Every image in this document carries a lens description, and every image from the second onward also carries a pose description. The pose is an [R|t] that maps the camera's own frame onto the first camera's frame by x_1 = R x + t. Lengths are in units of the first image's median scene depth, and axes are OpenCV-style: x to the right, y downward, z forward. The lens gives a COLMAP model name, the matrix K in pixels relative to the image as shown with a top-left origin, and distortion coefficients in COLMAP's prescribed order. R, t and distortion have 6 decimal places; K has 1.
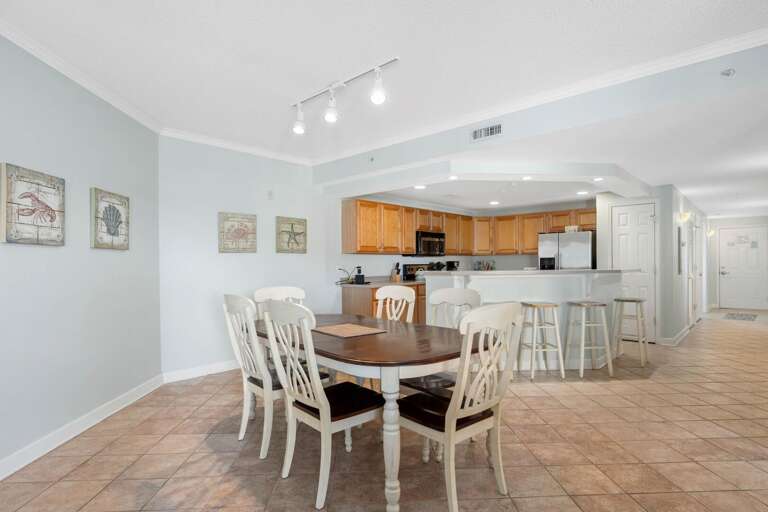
lens RADIAL K [[393.4, 0, 384.0], [0, 393.4, 256.0], [0, 0, 1]] dist [-0.000080, -0.000006]
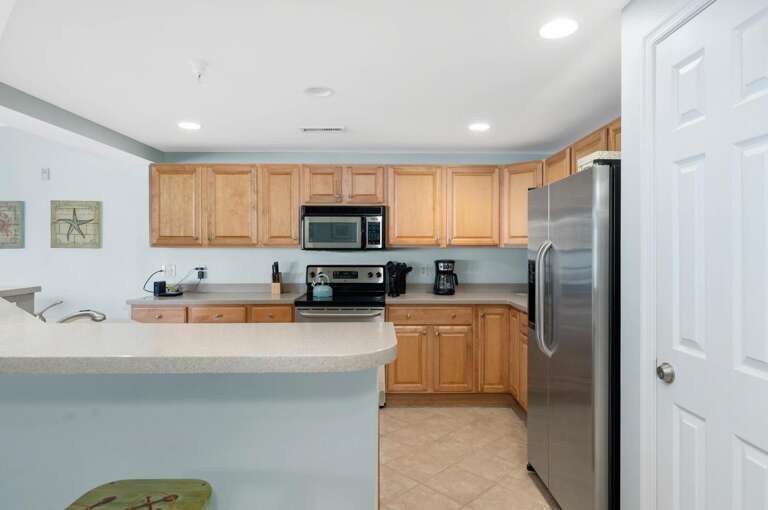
lens RADIAL K [[430.2, 0, 384.0], [0, 430.2, 255.0], [0, 0, 1]] dist [0.000572, 0.000267]
pose [[0.698872, 0.016475, -0.715057, 0.682124], [0.004580, 0.999611, 0.027507, -0.012439], [0.715232, -0.022499, 0.698525, 0.751836]]
